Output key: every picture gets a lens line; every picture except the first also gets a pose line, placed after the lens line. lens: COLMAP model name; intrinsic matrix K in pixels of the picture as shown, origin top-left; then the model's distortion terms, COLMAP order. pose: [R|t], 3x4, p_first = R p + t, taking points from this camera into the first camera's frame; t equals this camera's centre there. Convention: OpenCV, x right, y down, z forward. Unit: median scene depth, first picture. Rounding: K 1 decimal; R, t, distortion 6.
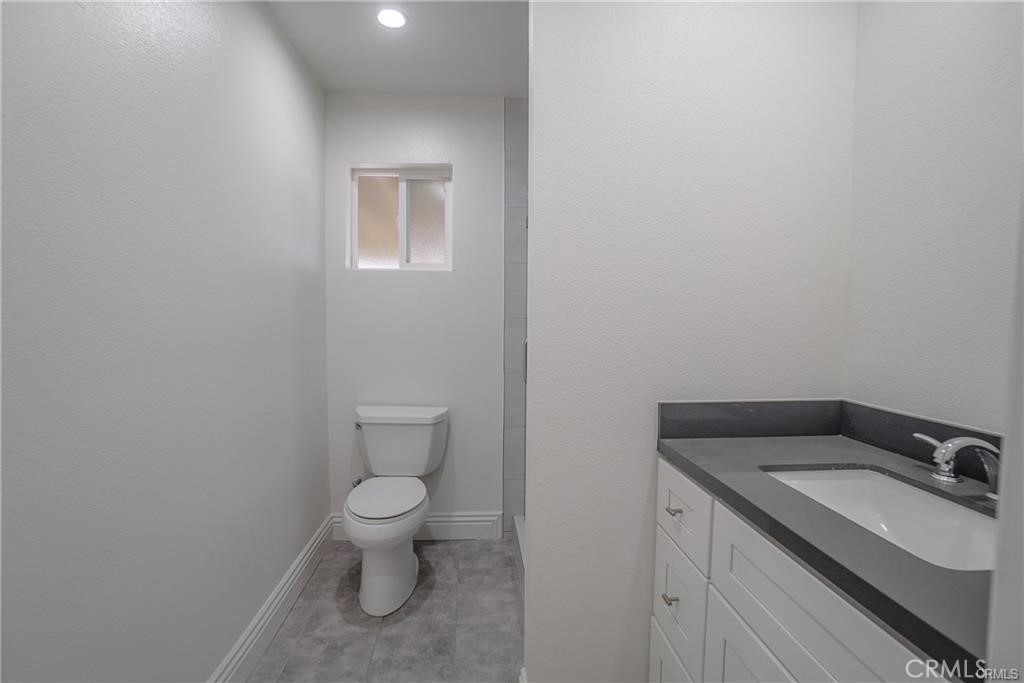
lens RADIAL K [[455.7, 0, 507.9], [0, 455.7, 329.7], [0, 0, 1]] dist [-0.000119, -0.000008]
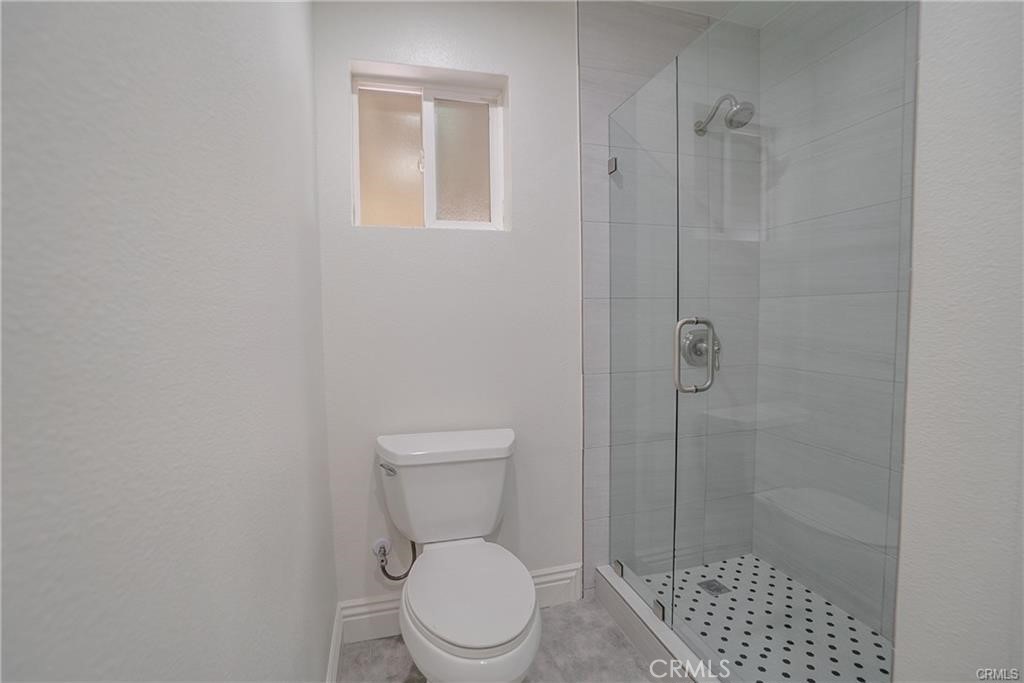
lens RADIAL K [[467.1, 0, 511.3], [0, 467.1, 319.1], [0, 0, 1]] dist [-0.013089, 0.000091]
pose [[0.975007, -0.024776, 0.220786, -0.279164], [0.021538, 0.999622, 0.017061, -0.008571], [-0.221126, -0.011880, 0.975173, 0.300220]]
